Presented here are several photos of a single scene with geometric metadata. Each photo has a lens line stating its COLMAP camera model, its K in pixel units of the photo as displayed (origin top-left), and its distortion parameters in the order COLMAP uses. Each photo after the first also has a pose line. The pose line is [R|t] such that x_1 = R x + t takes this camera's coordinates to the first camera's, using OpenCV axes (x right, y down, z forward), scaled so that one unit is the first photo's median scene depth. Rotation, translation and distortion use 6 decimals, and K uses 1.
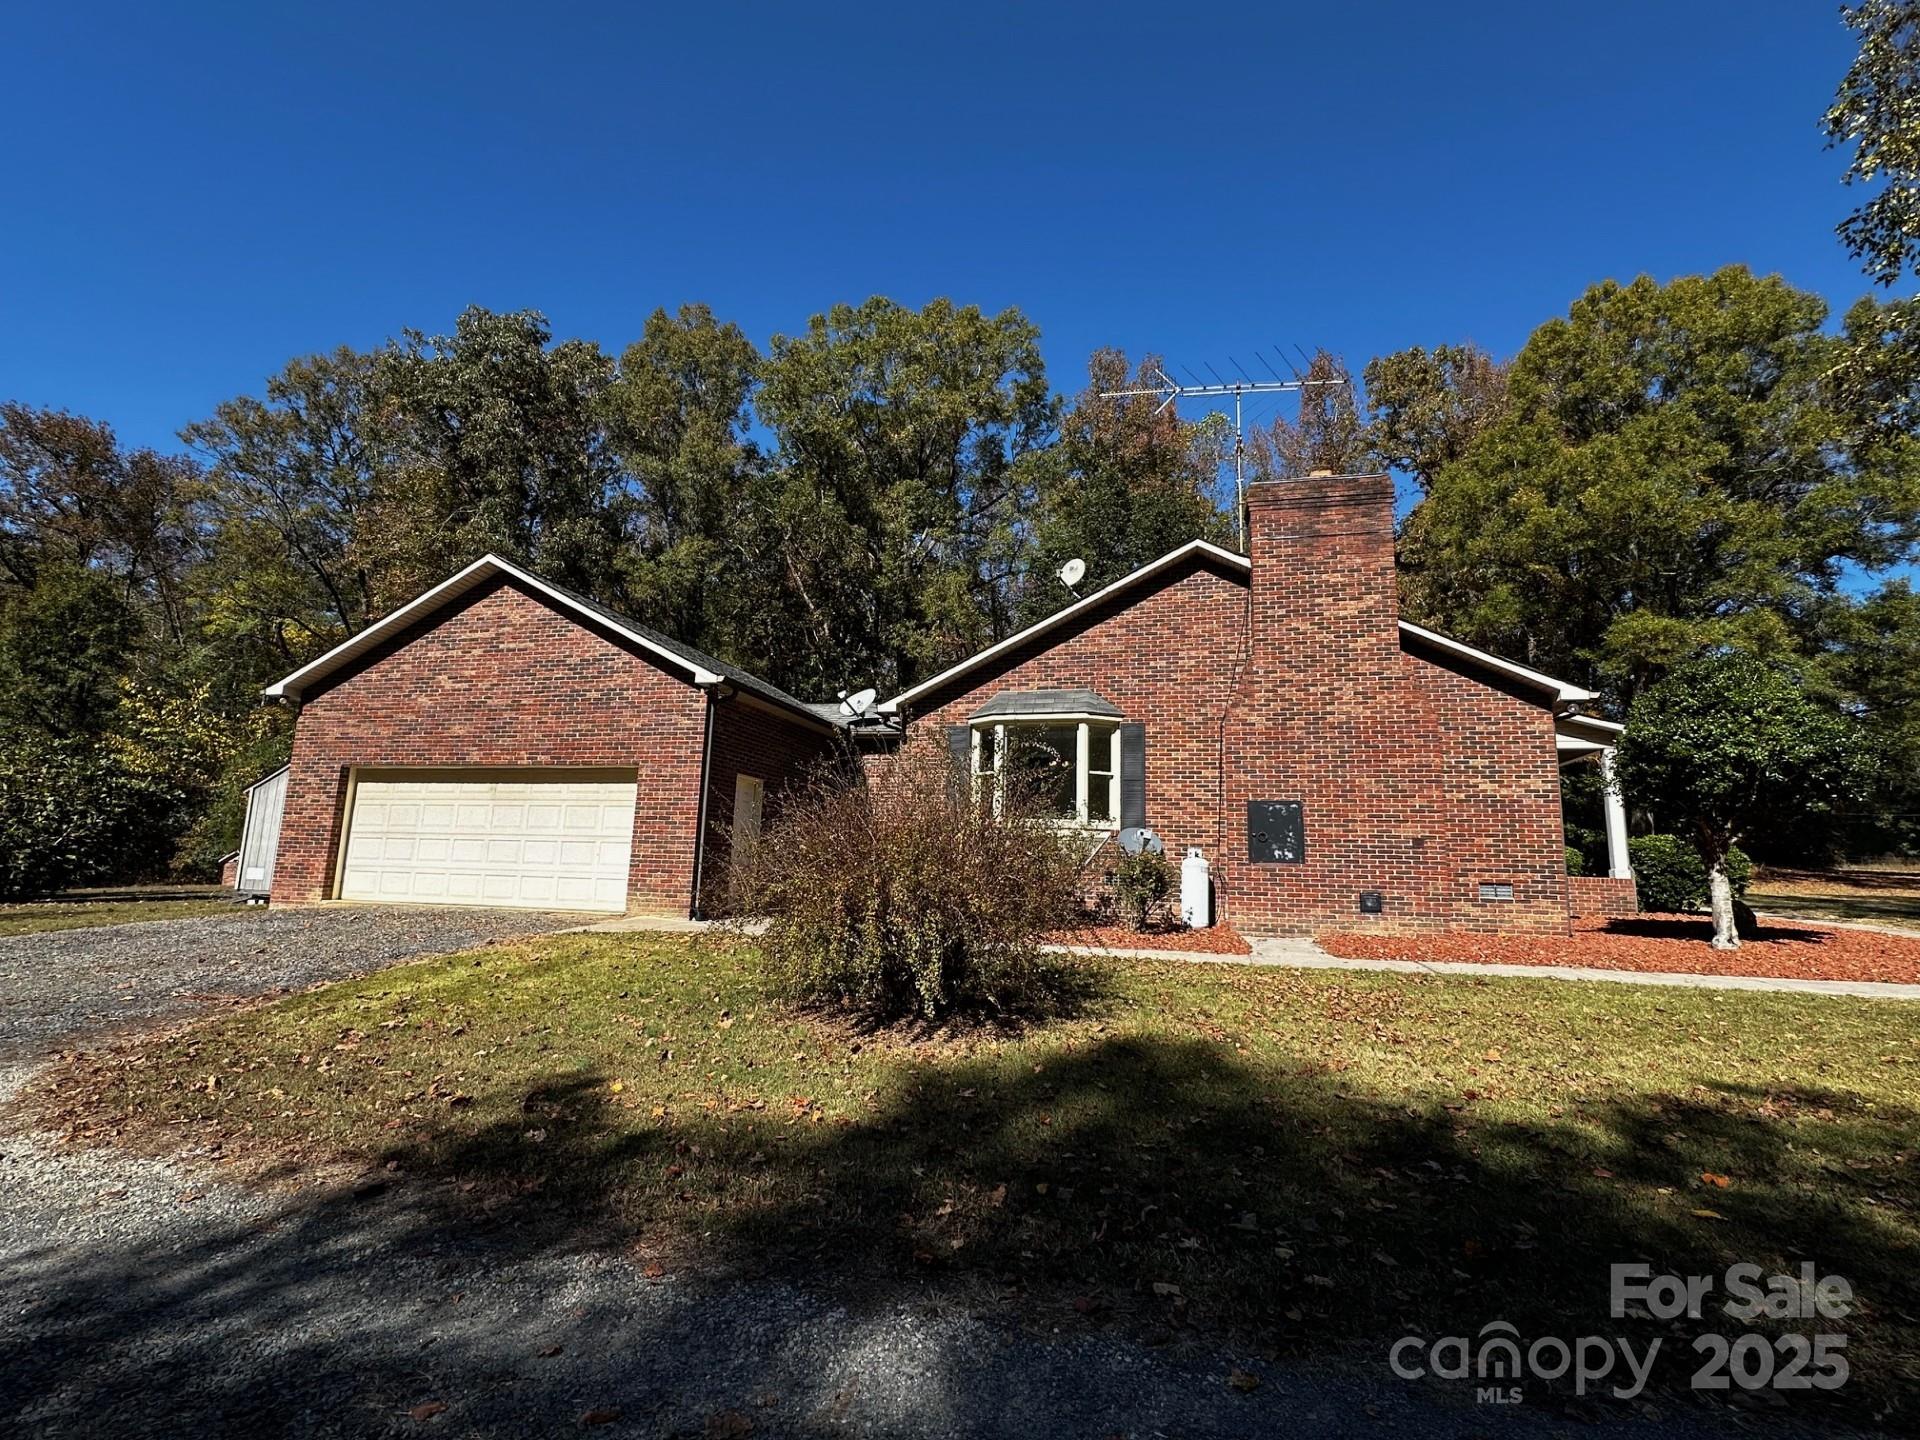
lens RADIAL K [[802.0, 0, 960.0], [0, 802.0, 720.0], [0, 0, 1]] dist [-0.001550, -0.000185]
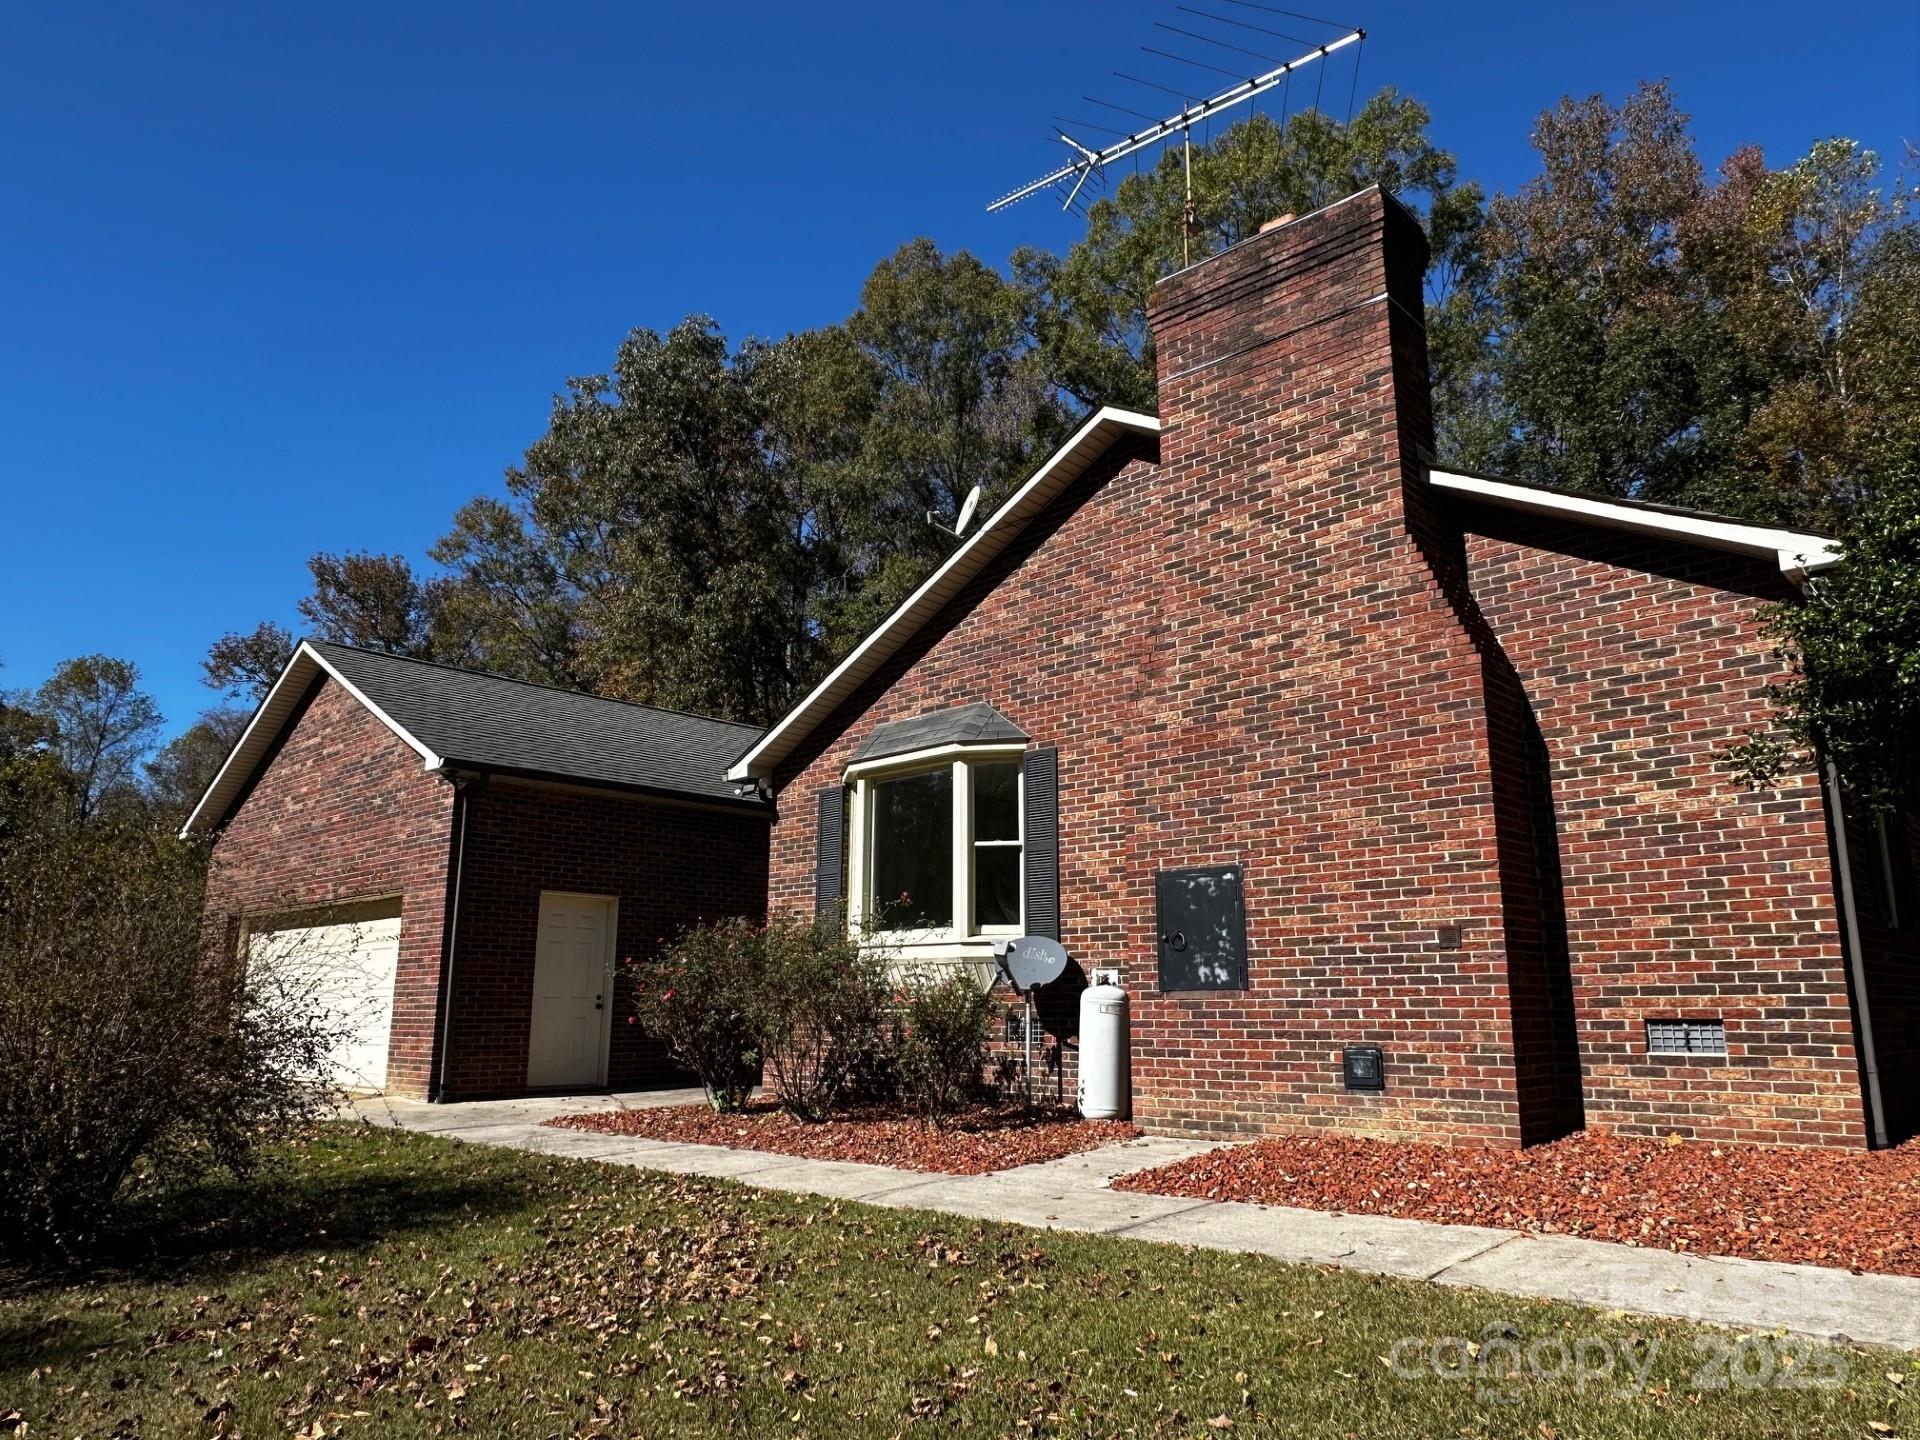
lens RADIAL K [[1188.8, 0, 957.2], [0, 1188.8, 735.6], [0, 0, 1]] dist [-0.002142, -0.000884]
pose [[0.894021, -0.130743, -0.428524, 0.572467], [0.110893, 0.991287, -0.071088, 0.051107], [0.434084, 0.016034, 0.900730, 0.237454]]
